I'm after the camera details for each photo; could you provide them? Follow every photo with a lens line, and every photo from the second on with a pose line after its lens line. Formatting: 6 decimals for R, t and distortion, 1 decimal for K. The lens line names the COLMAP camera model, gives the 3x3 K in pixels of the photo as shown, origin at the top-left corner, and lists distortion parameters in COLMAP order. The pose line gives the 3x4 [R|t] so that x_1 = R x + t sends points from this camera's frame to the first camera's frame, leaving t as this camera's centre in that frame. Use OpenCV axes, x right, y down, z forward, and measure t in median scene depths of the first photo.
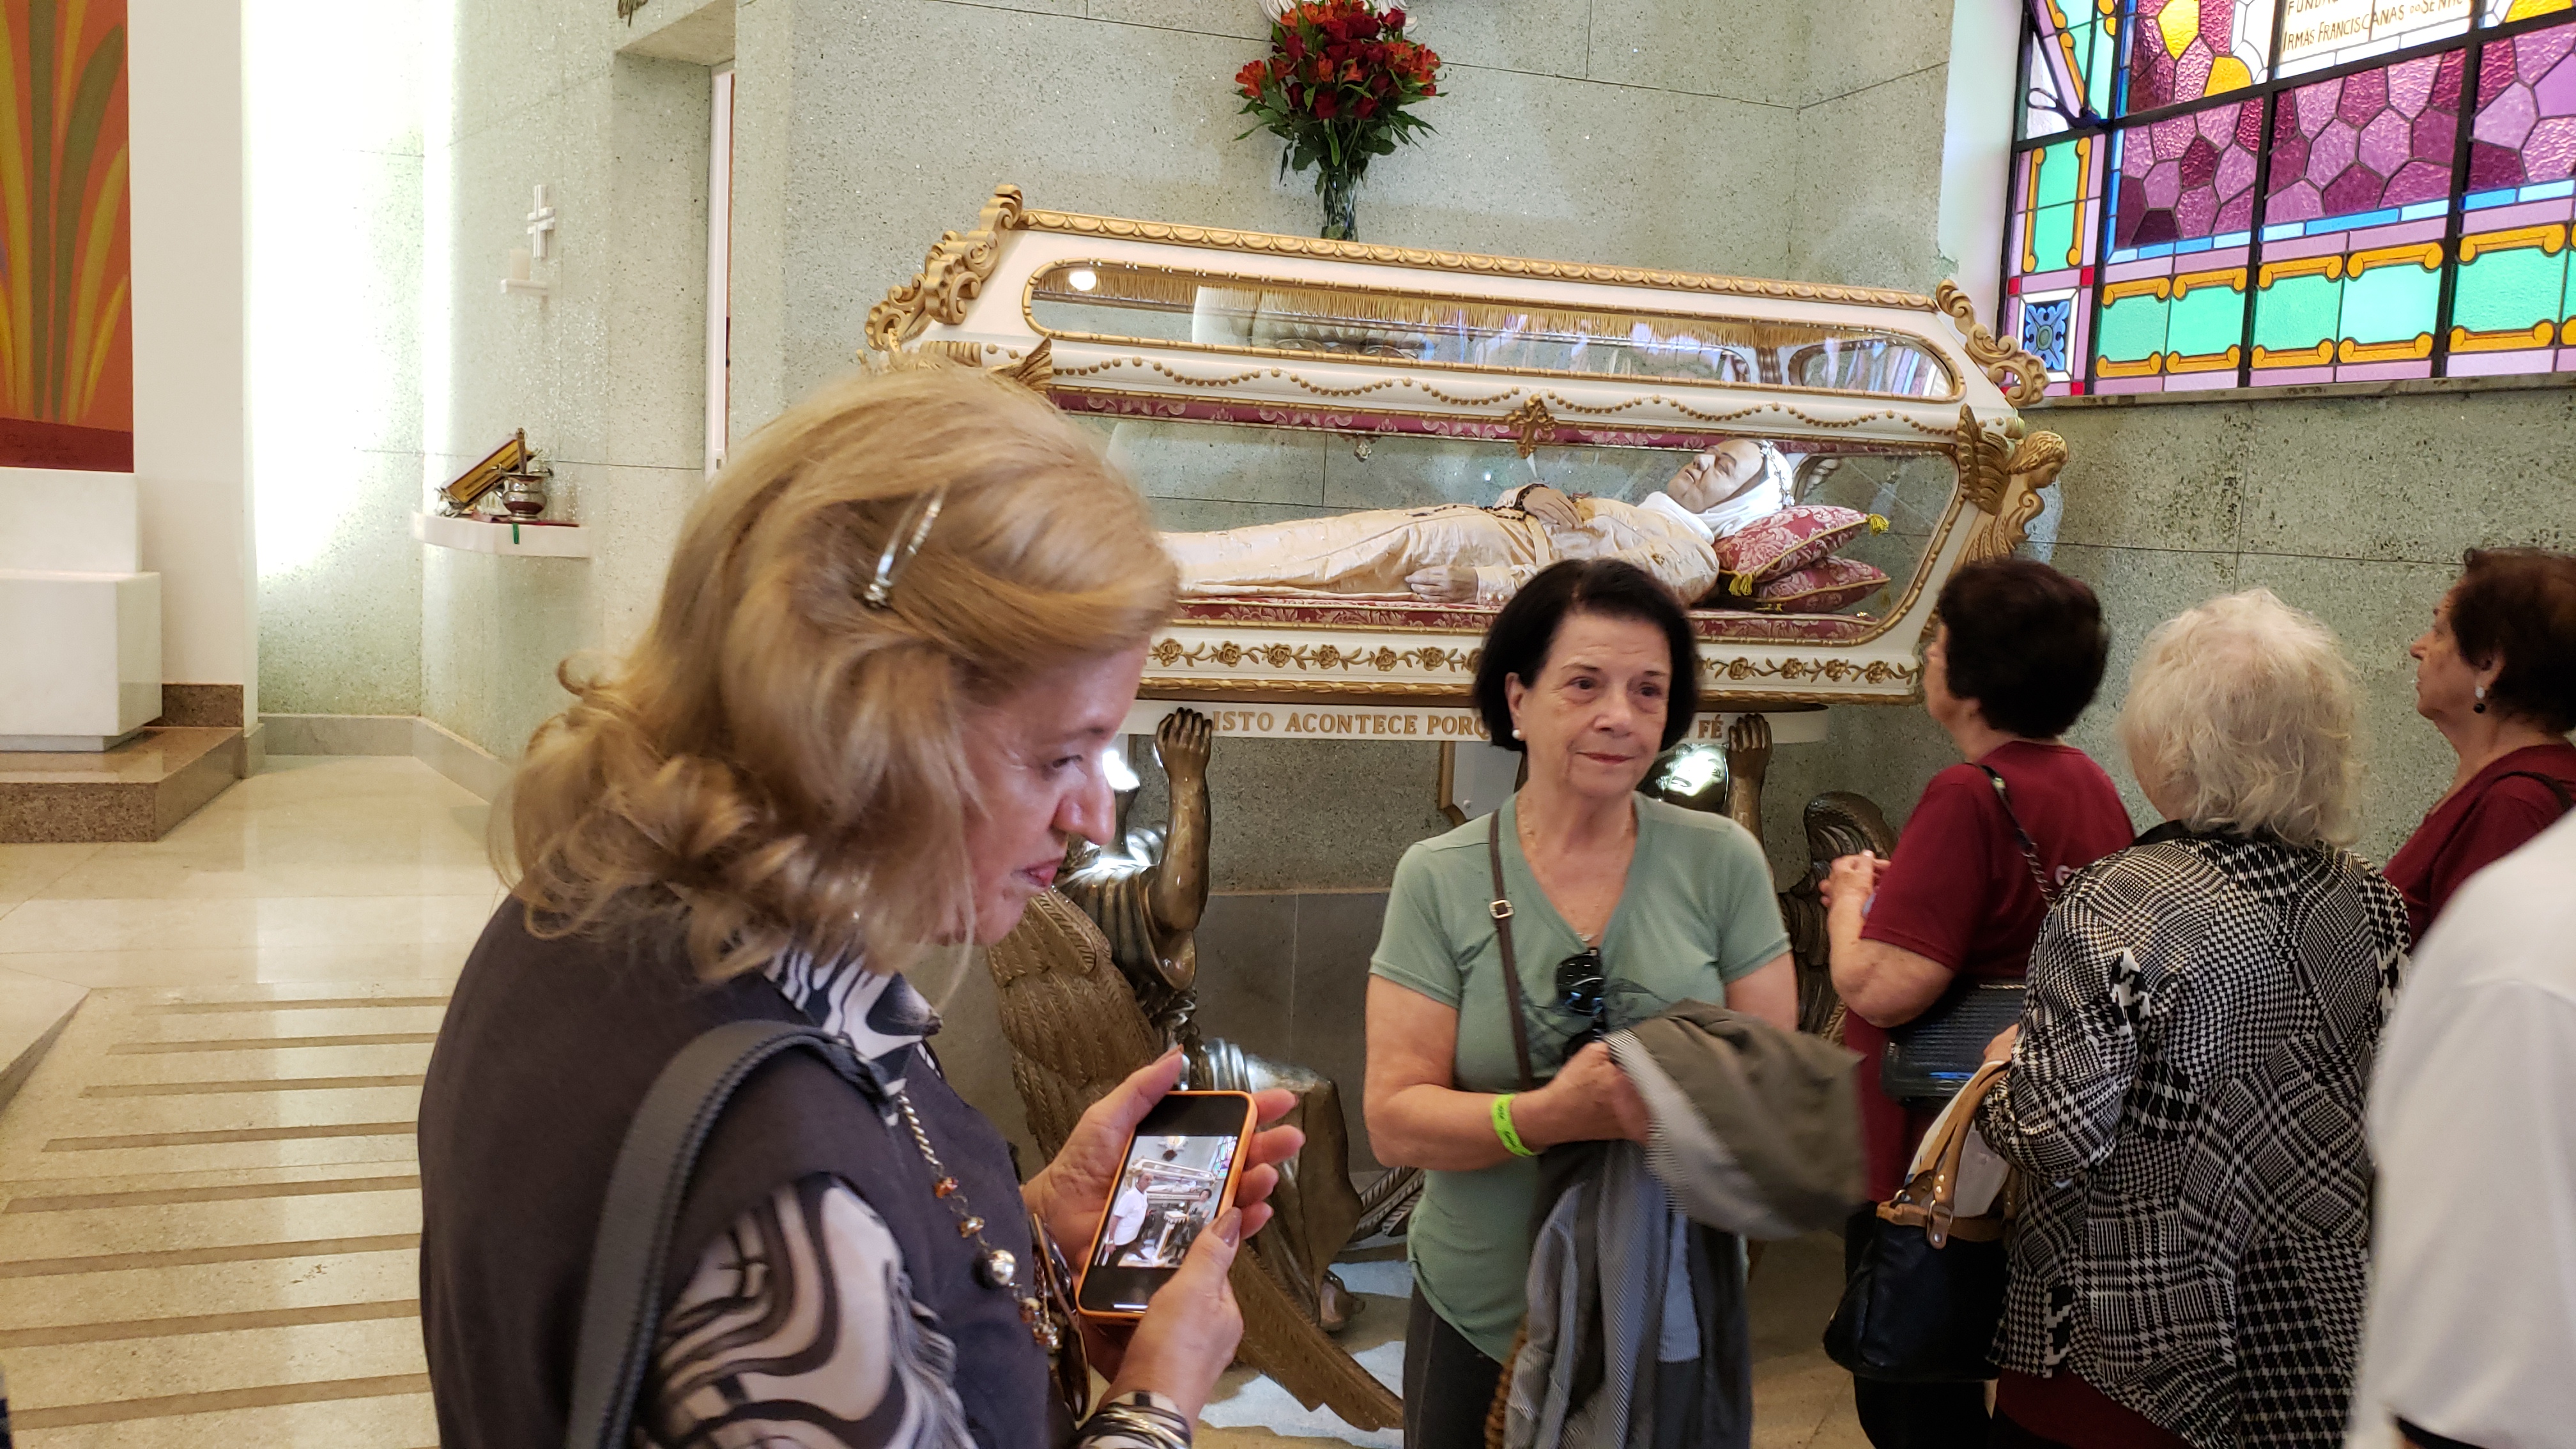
lens RADIAL K [[1995.6, 0, 1291.8], [0, 1995.6, 651.0], [0, 0, 1]] dist [0.006610, -0.008479]
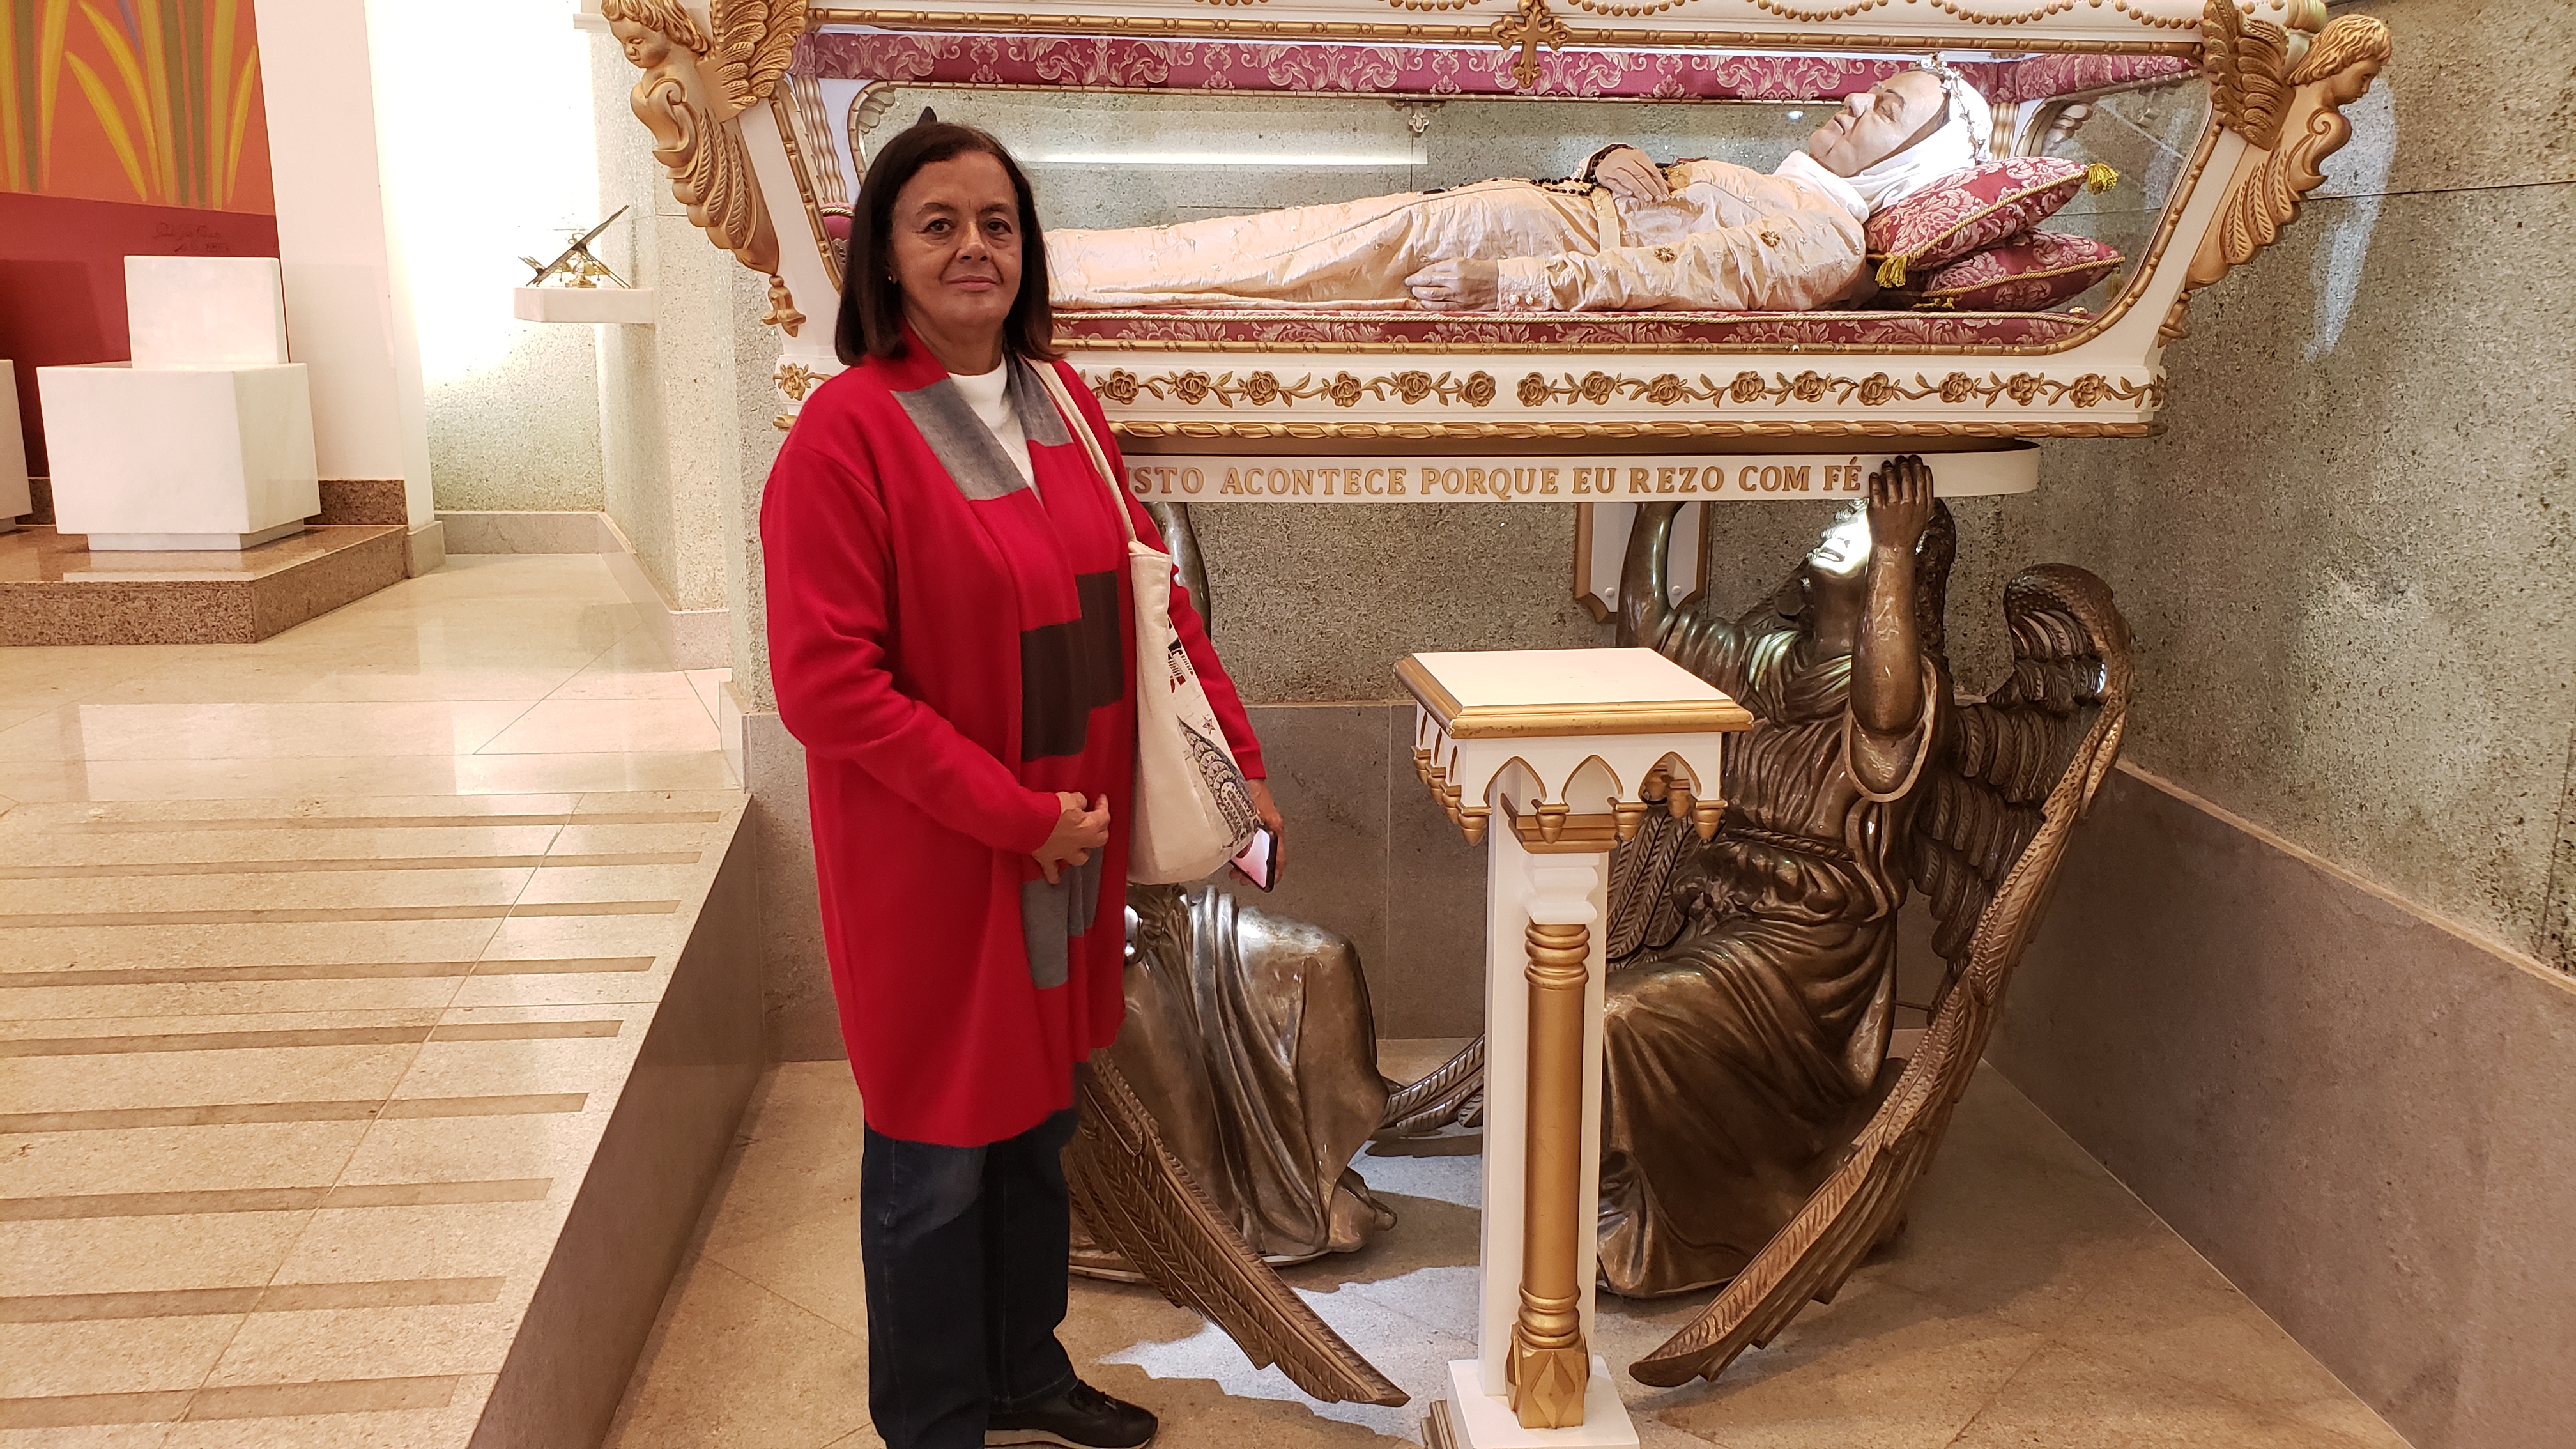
lens RADIAL K [[2014.3, 0, 1308.9], [0, 2014.3, 685.4], [0, 0, 1]] dist [-0.043228, 0.099262]
pose [[0.979378, -0.000004, -0.202039, 0.192392], [0.023615, 0.993148, 0.114453, 0.030175], [0.200654, -0.116864, 0.972667, 0.286410]]
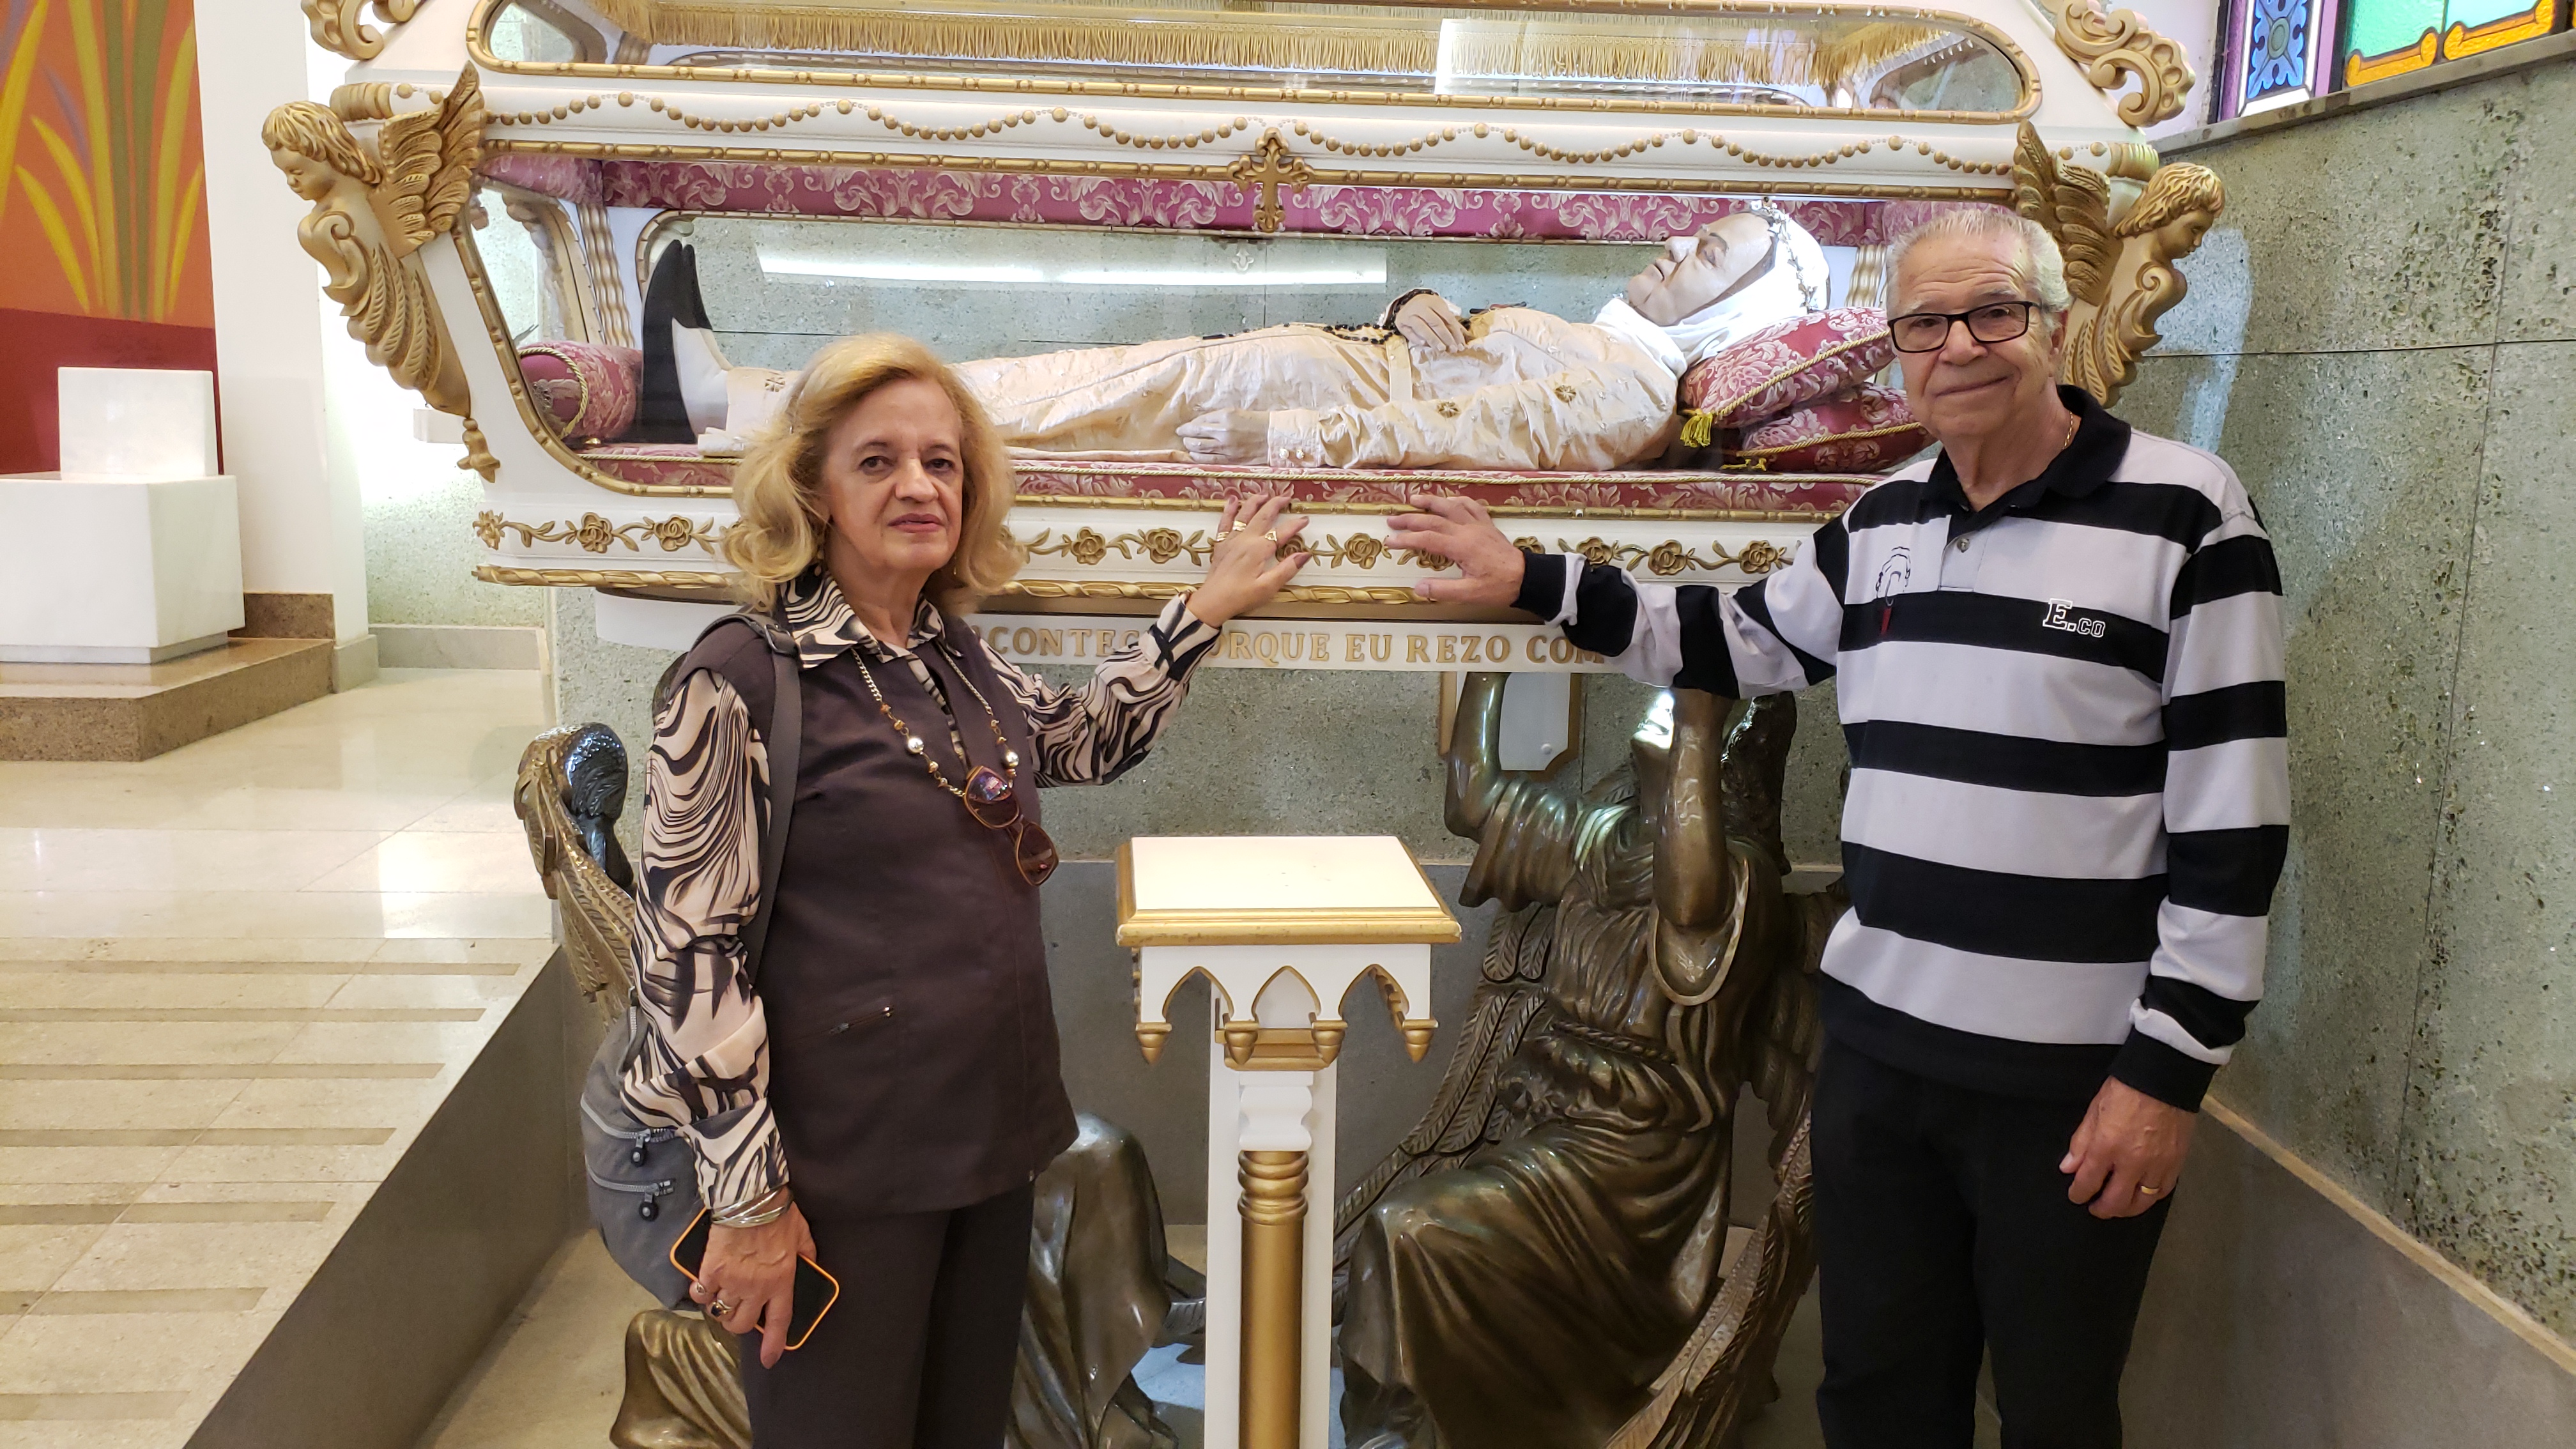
lens RADIAL K [[2005.6, 0, 1285.6], [0, 2005.6, 678.1], [0, 0, 1]] dist [0.007545, 0.006061]
pose [[0.970340, 0.008246, -0.241605, 0.293241], [0.005404, 0.998428, 0.055780, 0.012339], [0.241685, -0.055432, 0.968770, 0.375861]]
